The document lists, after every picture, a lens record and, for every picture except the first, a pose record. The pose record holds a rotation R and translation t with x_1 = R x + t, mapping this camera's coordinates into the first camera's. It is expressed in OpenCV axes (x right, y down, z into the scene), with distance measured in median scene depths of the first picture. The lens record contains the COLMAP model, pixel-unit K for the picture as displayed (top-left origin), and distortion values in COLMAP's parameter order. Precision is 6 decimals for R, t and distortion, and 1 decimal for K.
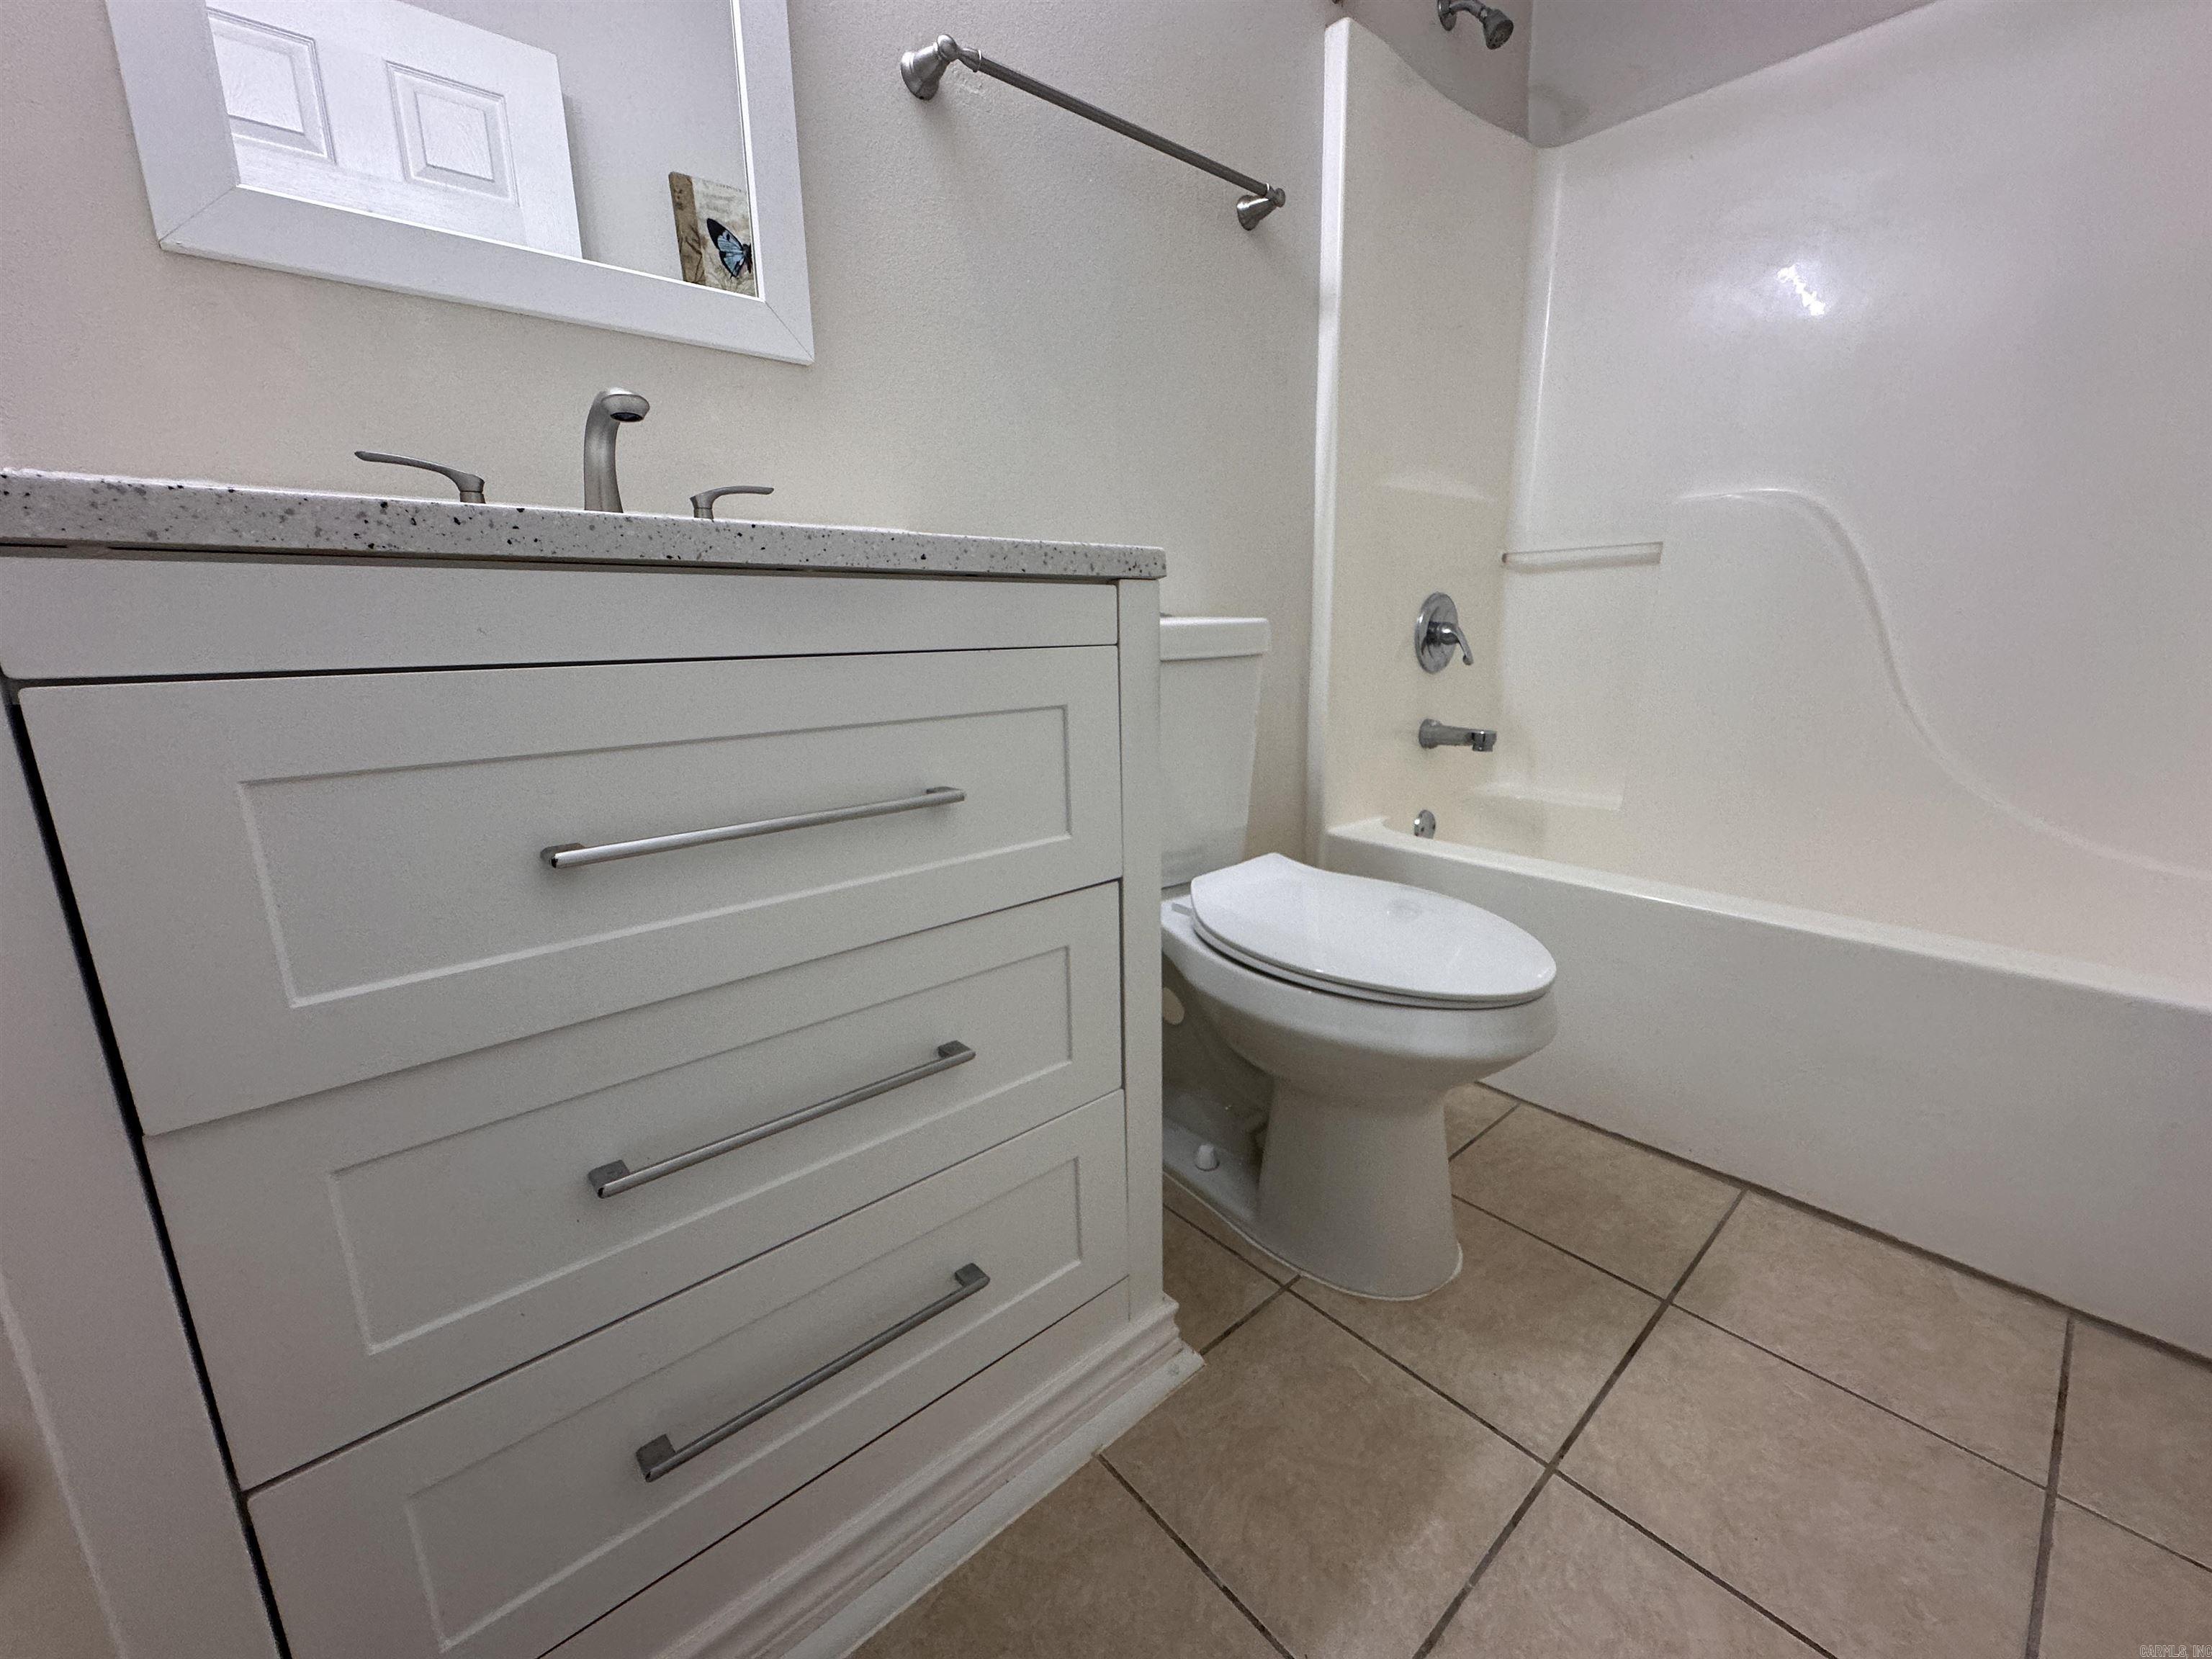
lens RADIAL K [[879.2, 0, 1106.0], [0, 879.2, 829.5], [0, 0, 1]] dist [-0.001330, 0.000275]
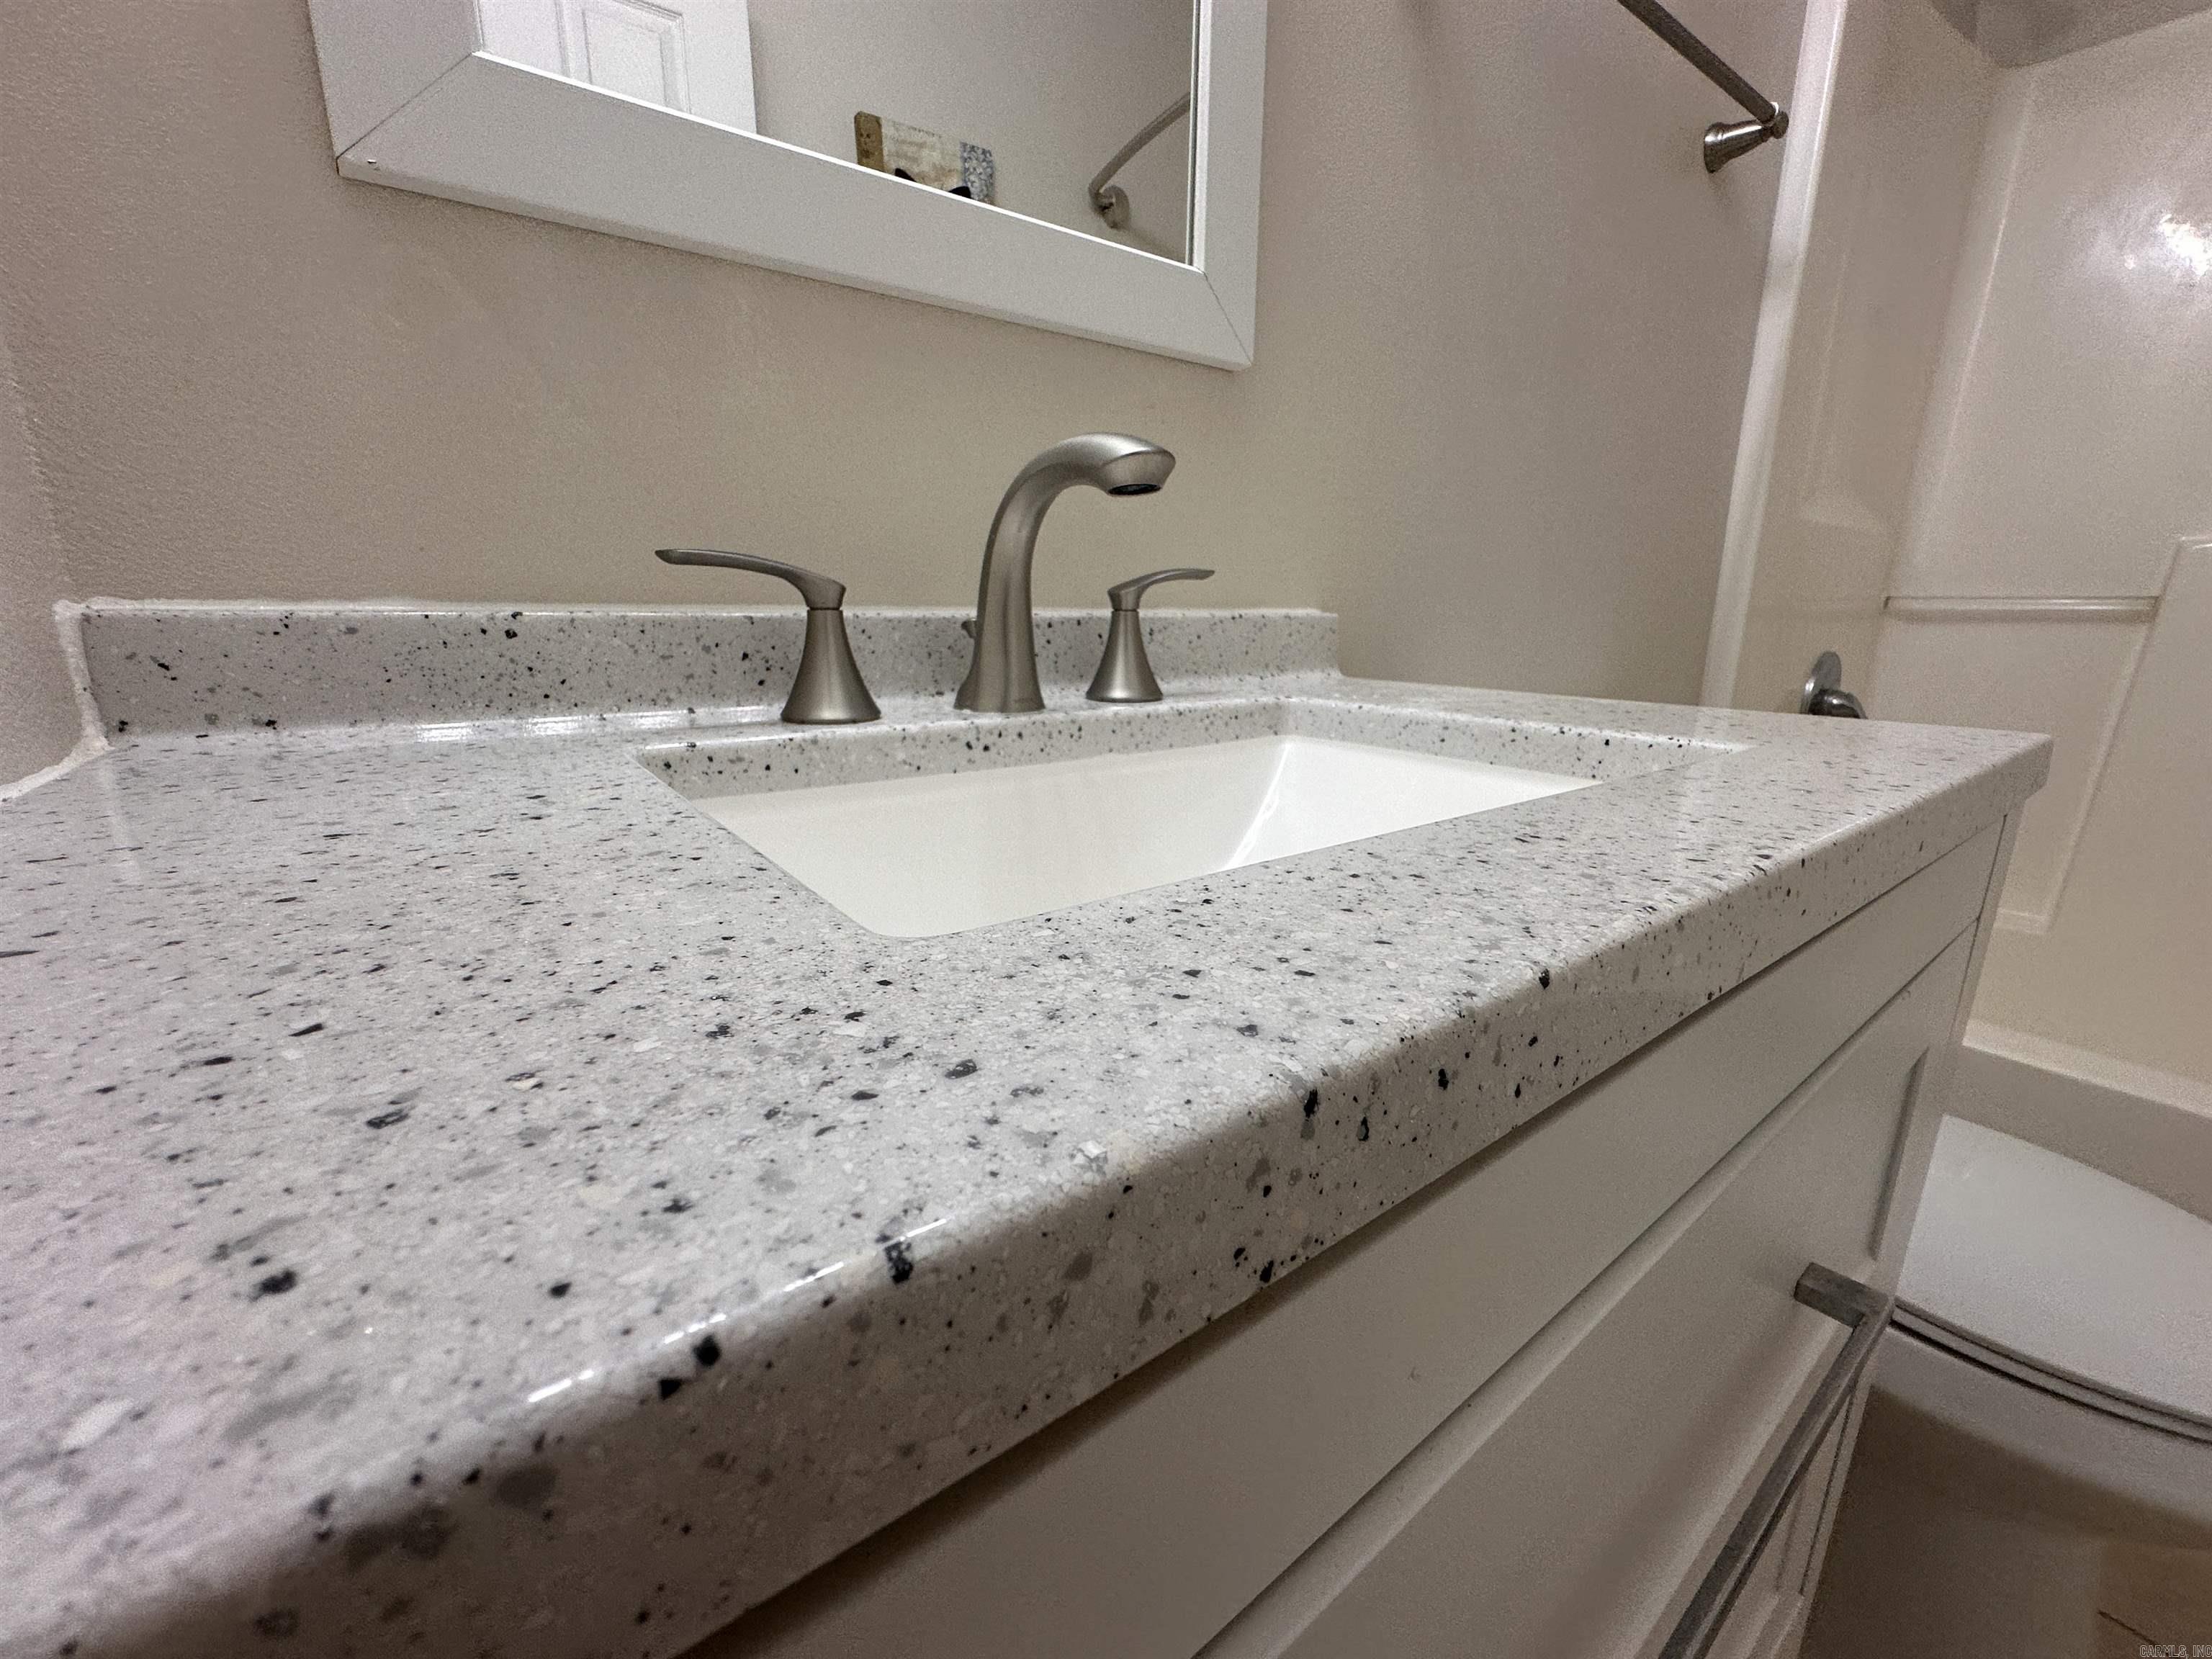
lens RADIAL K [[879.2, 0, 1106.0], [0, 879.2, 829.5], [0, 0, 1]] dist [-0.001330, 0.000275]
pose [[0.997537, 0.040047, -0.057591, -0.277187], [-0.038445, 0.998850, 0.028661, -0.144795], [0.058672, -0.026376, 0.997929, 0.237379]]
